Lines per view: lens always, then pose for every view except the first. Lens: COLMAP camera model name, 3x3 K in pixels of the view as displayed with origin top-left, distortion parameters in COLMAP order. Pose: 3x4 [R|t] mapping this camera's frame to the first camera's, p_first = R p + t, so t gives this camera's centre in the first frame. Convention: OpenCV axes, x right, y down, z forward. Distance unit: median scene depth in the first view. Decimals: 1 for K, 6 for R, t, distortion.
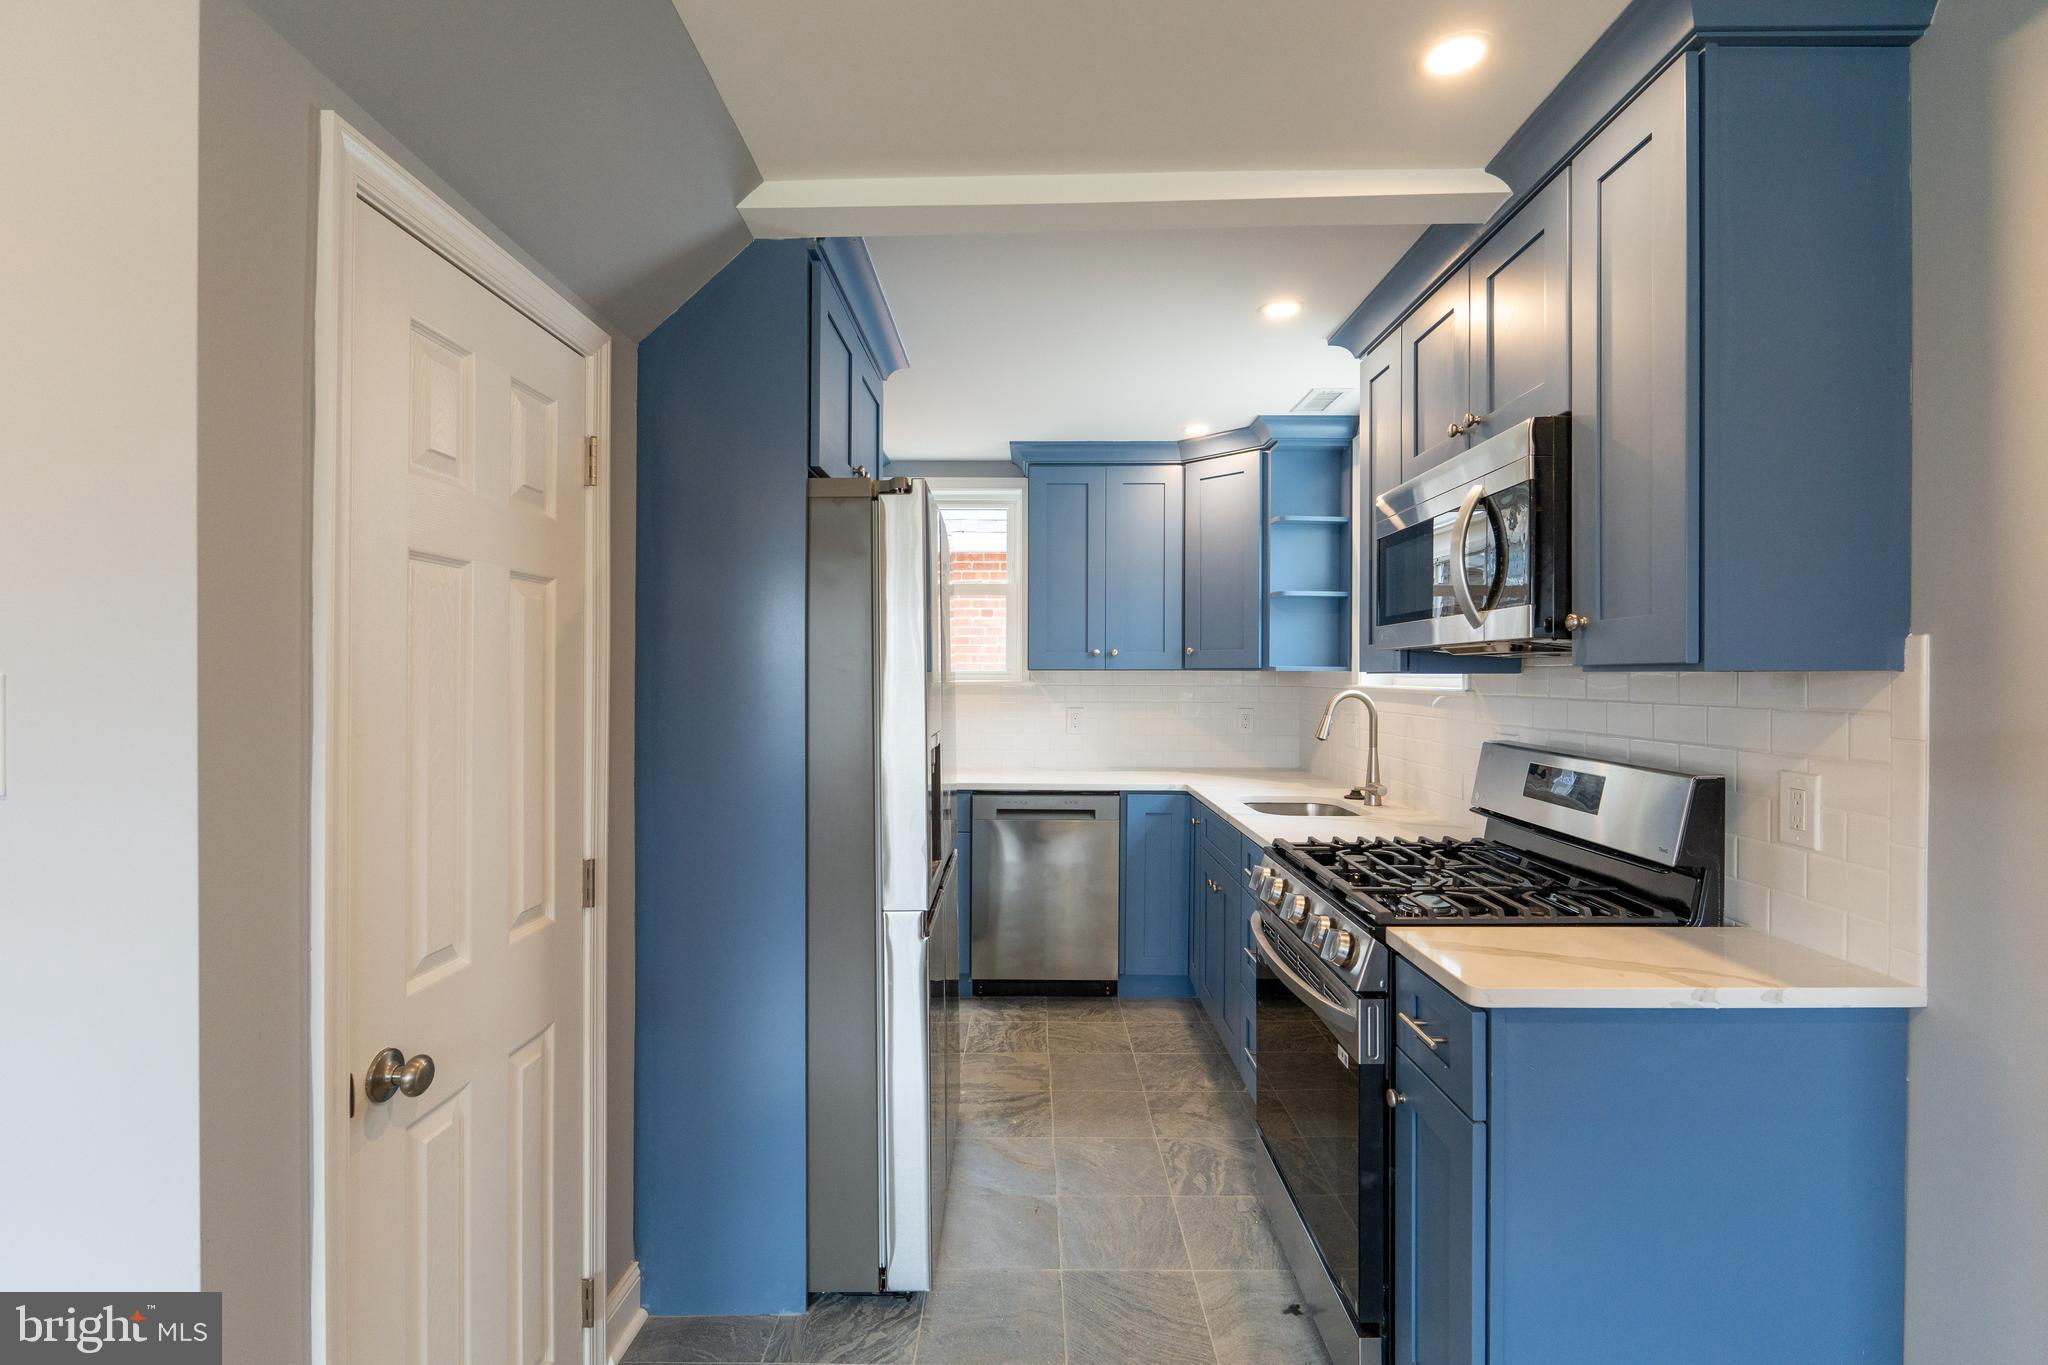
lens RADIAL K [[945.1, 0, 1025.0], [0, 945.1, 680.8], [0, 0, 1]] dist [-0.003910, 0.000402]
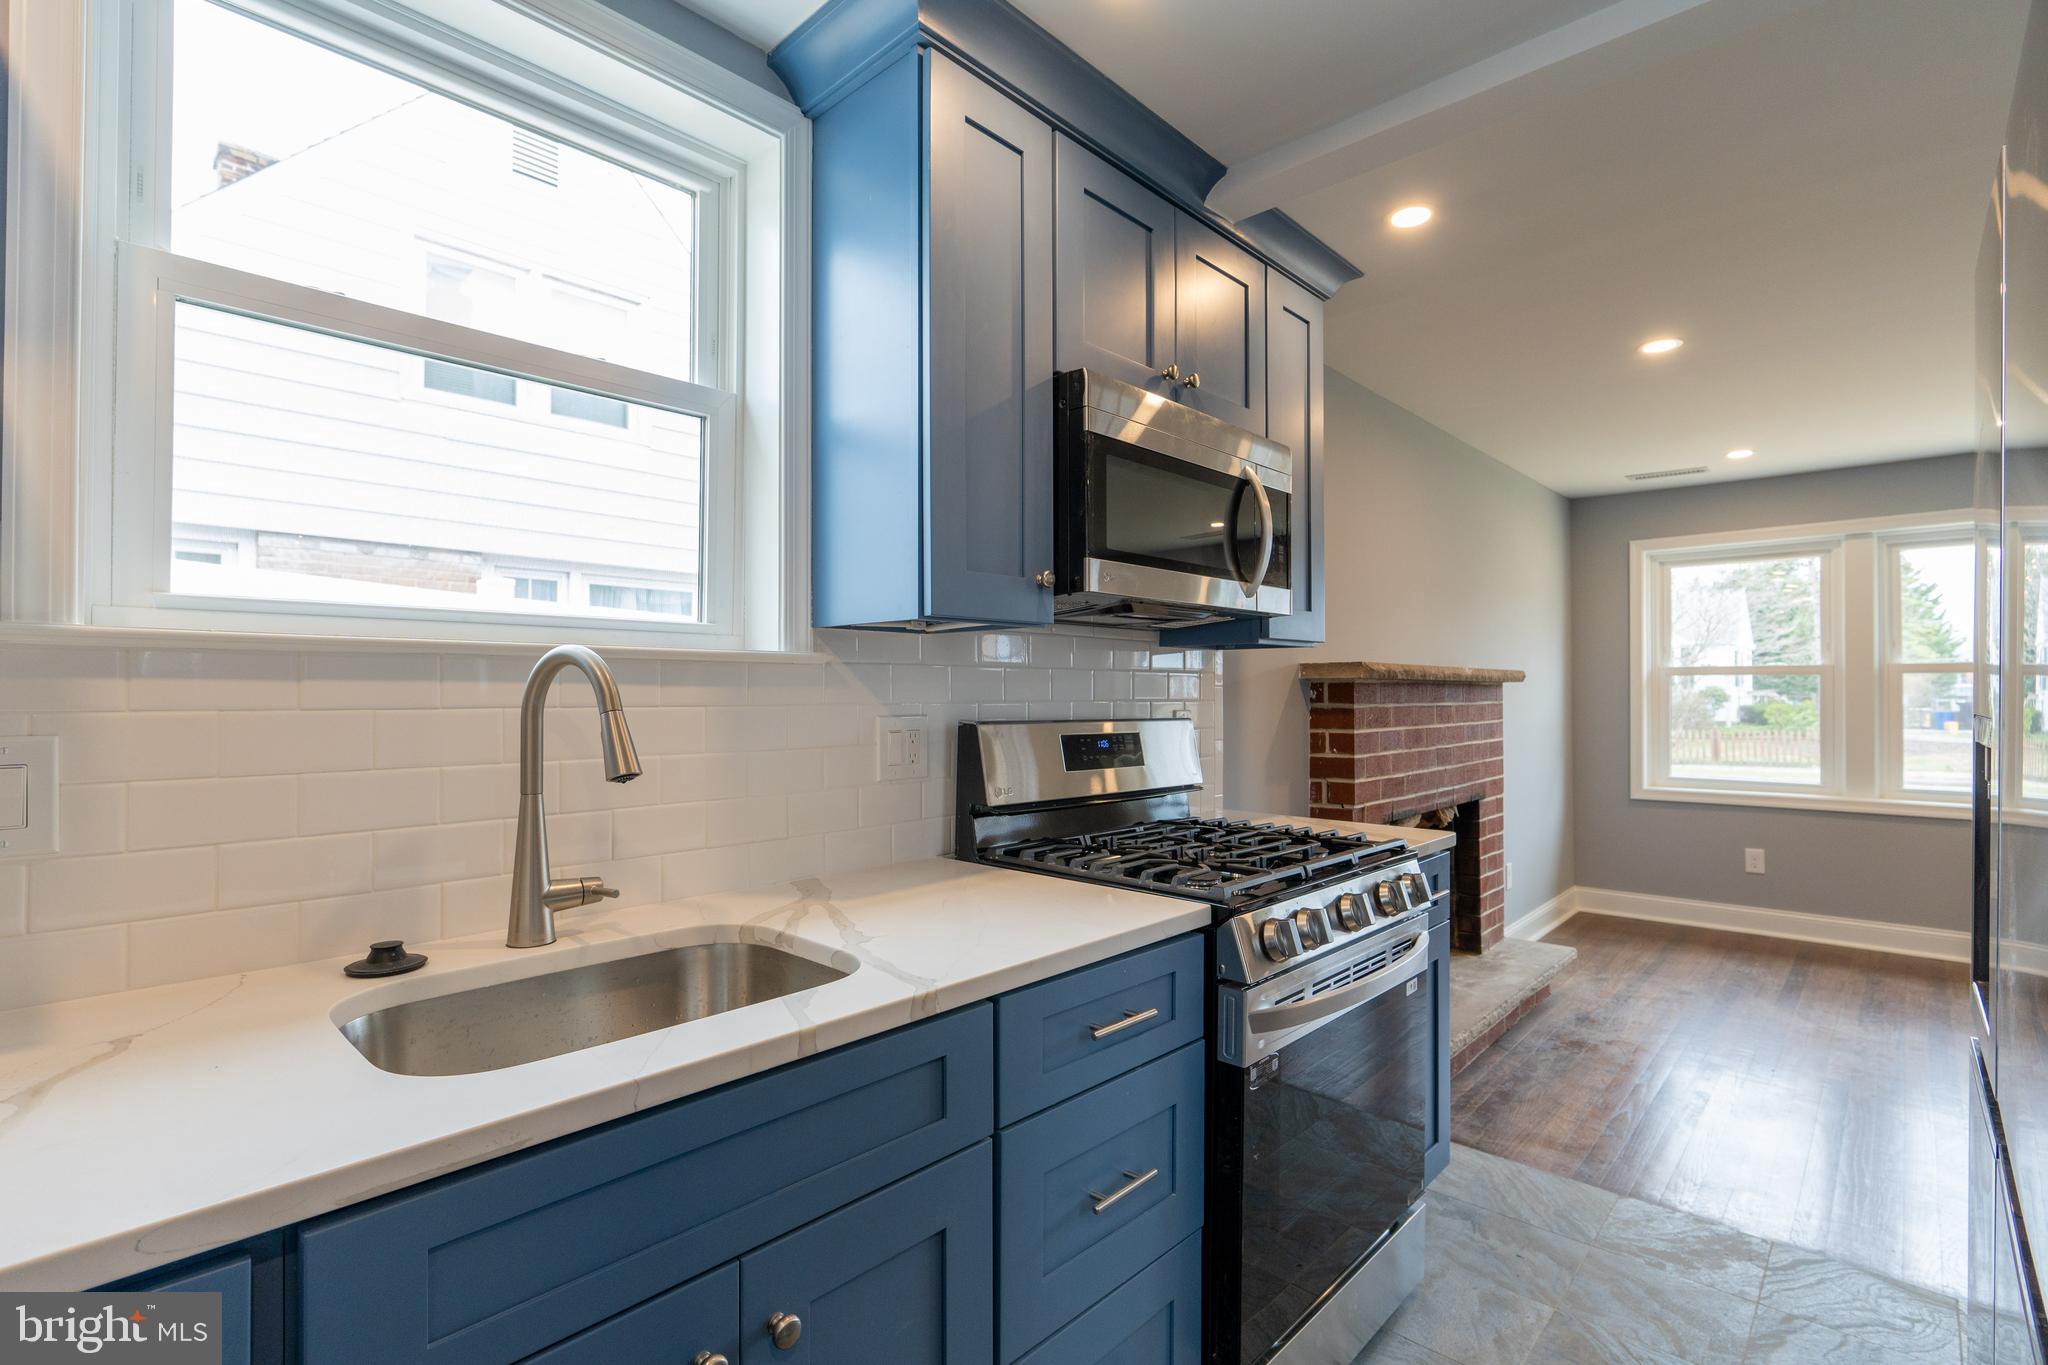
lens RADIAL K [[945.1, 0, 1025.0], [0, 945.1, 680.8], [0, 0, 1]] dist [-0.003910, 0.000402]
pose [[-0.731510, 0.006102, 0.681804, -0.046412], [0.002985, 0.999979, -0.005747, 0.027804], [-0.681825, -0.002169, -0.731512, 1.195419]]
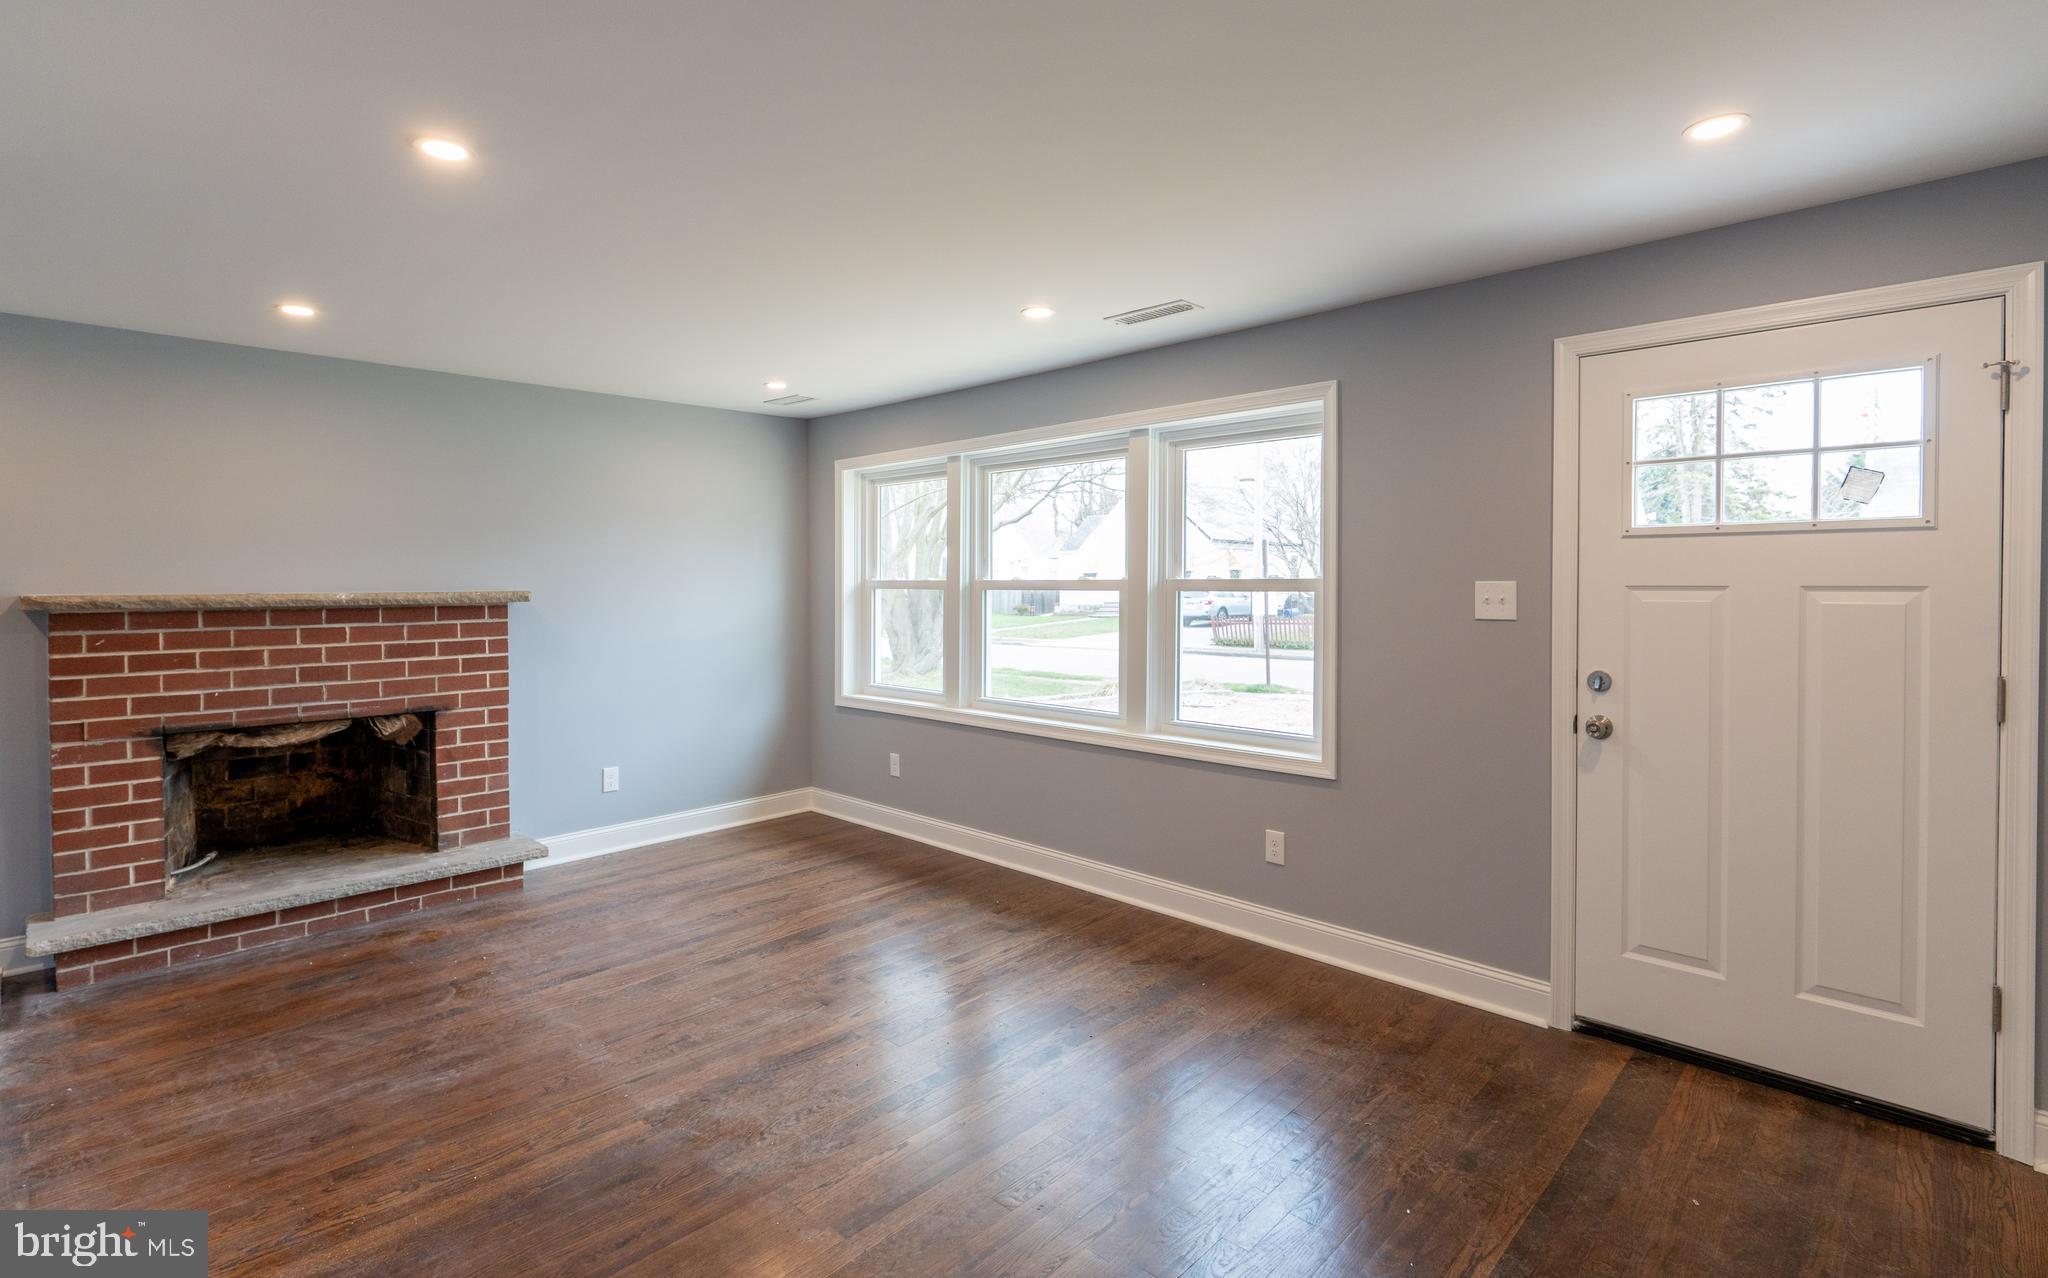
lens RADIAL K [[957.3, 0, 1019.7], [0, 957.3, 592.3], [0, 0, 1]] dist [-0.003308, -0.000428]
pose [[-0.718141, -0.010260, 0.695822, -1.202179], [0.004675, 0.999798, 0.019567, -0.015559], [-0.695882, 0.017305, -0.717948, 0.271175]]
